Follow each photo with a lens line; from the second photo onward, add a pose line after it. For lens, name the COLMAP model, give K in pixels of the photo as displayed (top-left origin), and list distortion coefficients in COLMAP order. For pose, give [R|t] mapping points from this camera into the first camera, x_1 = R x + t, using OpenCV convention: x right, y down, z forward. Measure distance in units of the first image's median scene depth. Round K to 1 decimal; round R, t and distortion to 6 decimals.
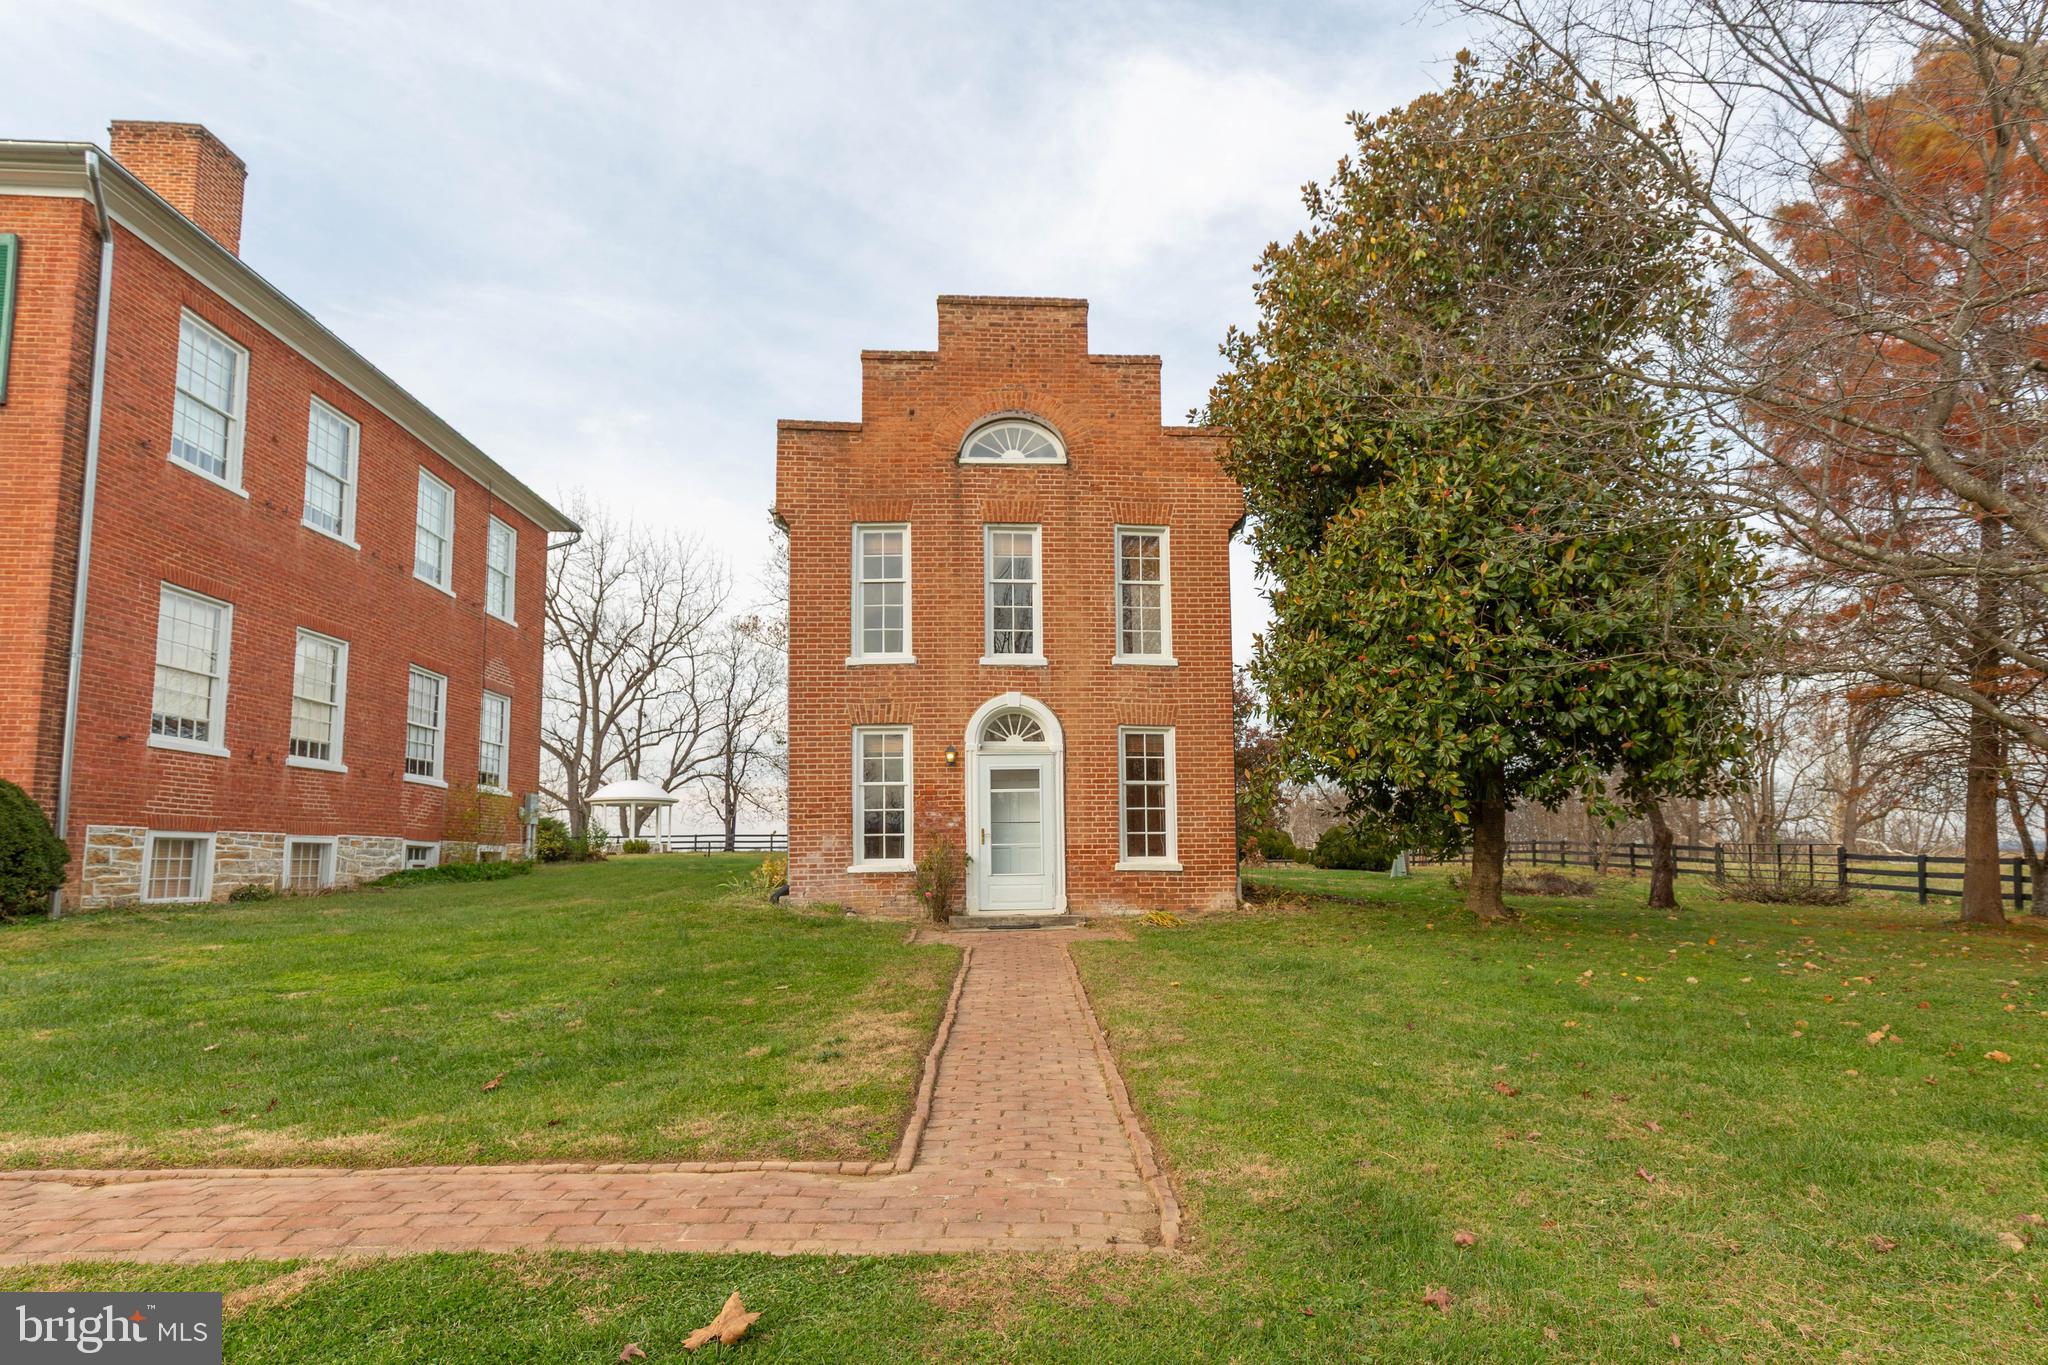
lens RADIAL K [[1062.6, 0, 1069.4], [0, 1062.6, 773.7], [0, 0, 1]] dist [-0.001639, -0.000578]
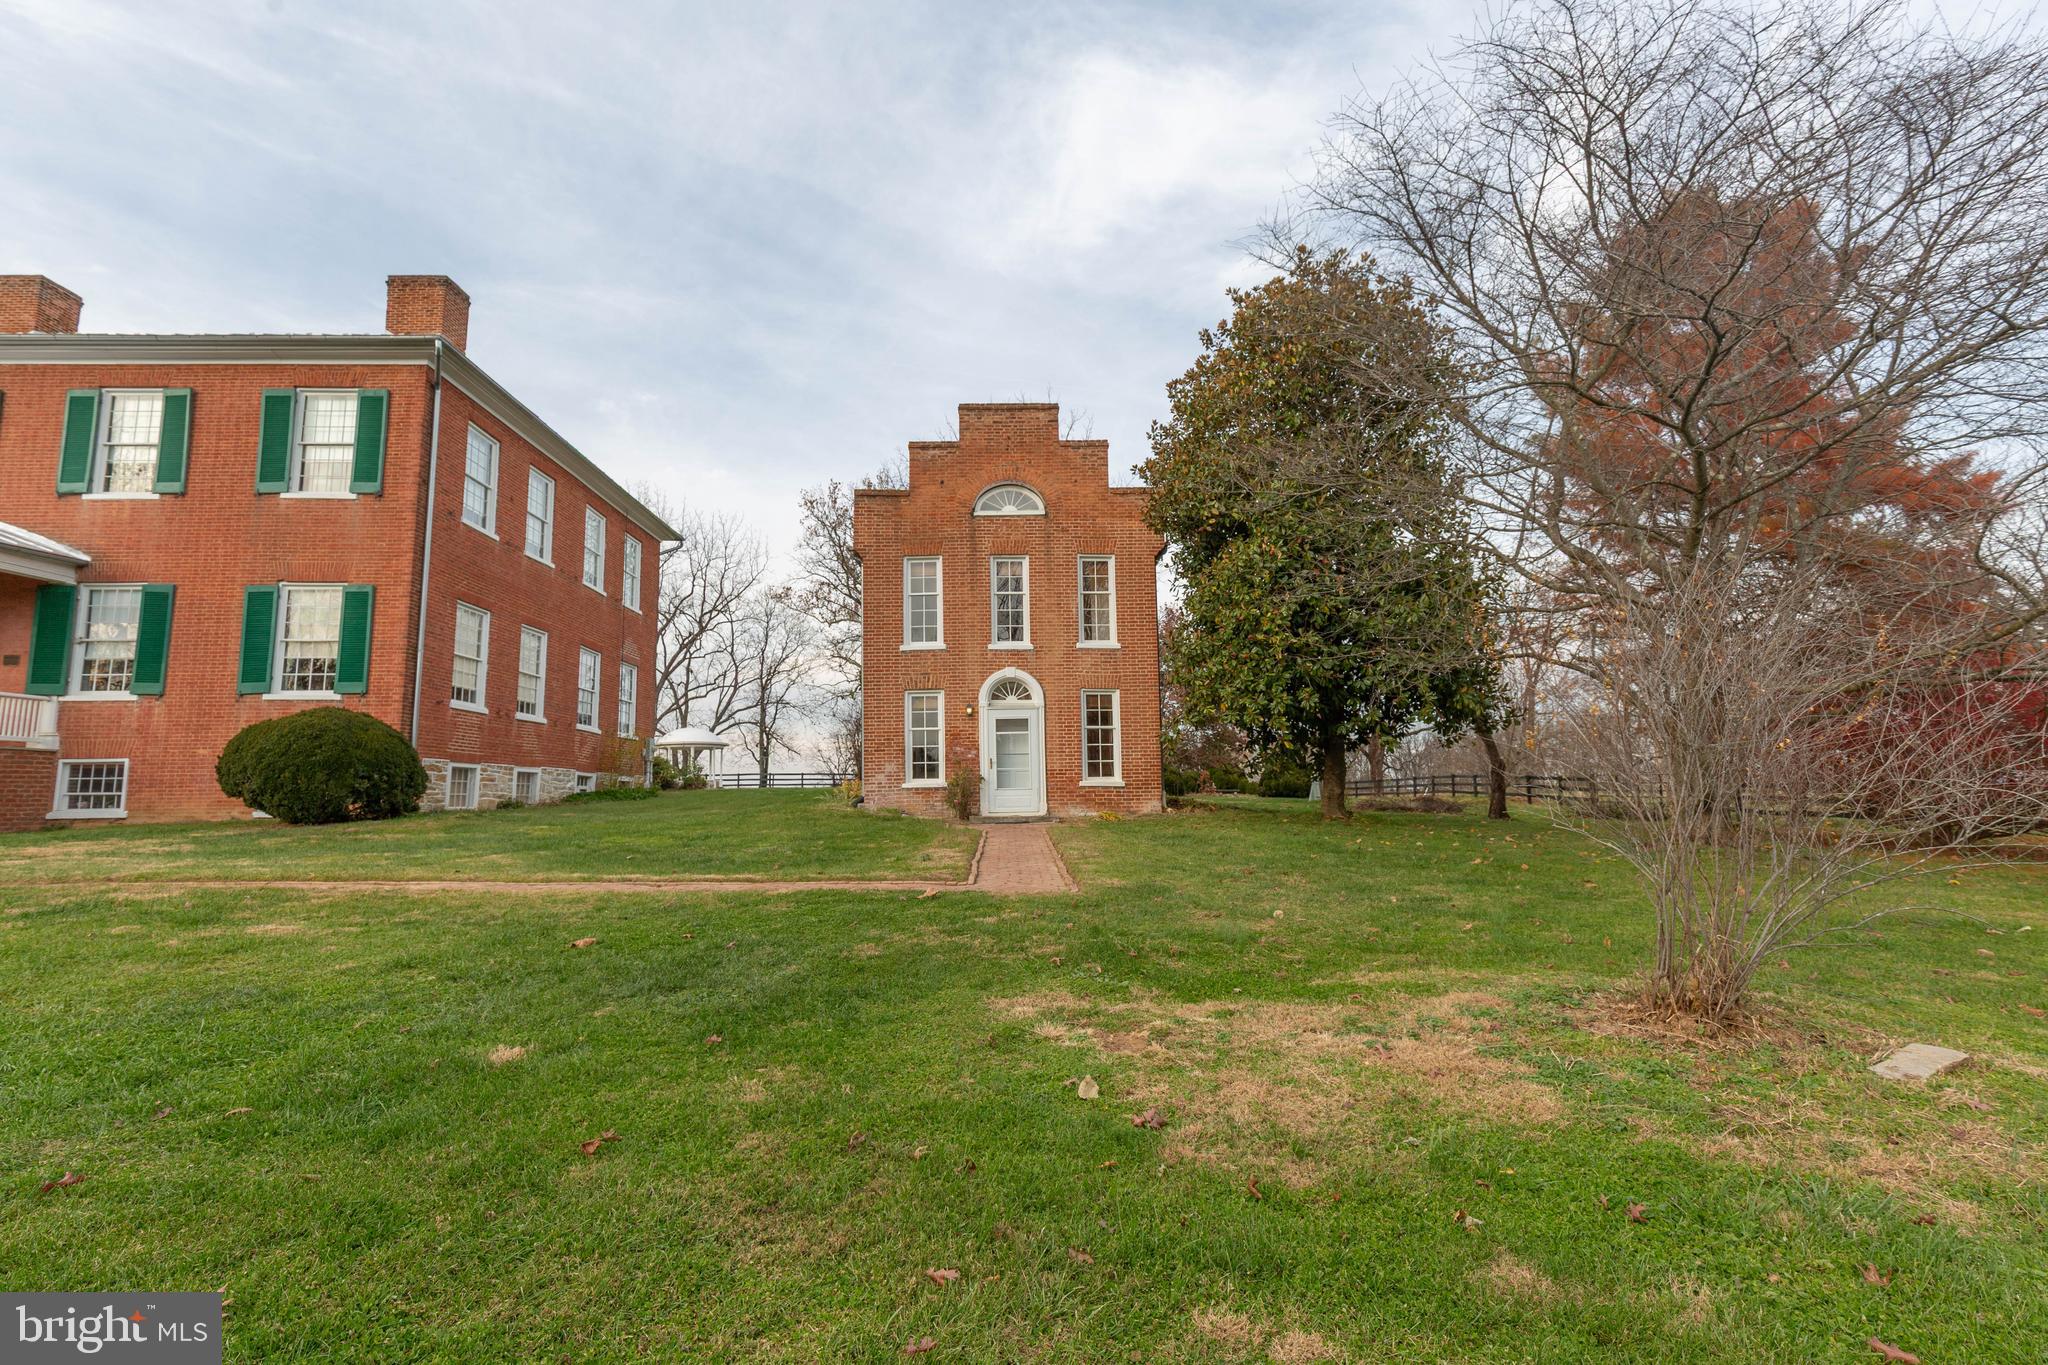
lens RADIAL K [[1000.8, 0, 1001.6], [0, 1000.8, 675.3], [0, 0, 1]] dist [0.016158, -0.000020]
pose [[0.998271, -0.008662, -0.058143, 0.016419], [0.006106, 0.999013, -0.043993, -0.003327], [0.058466, 0.043562, 0.997338, -0.404489]]
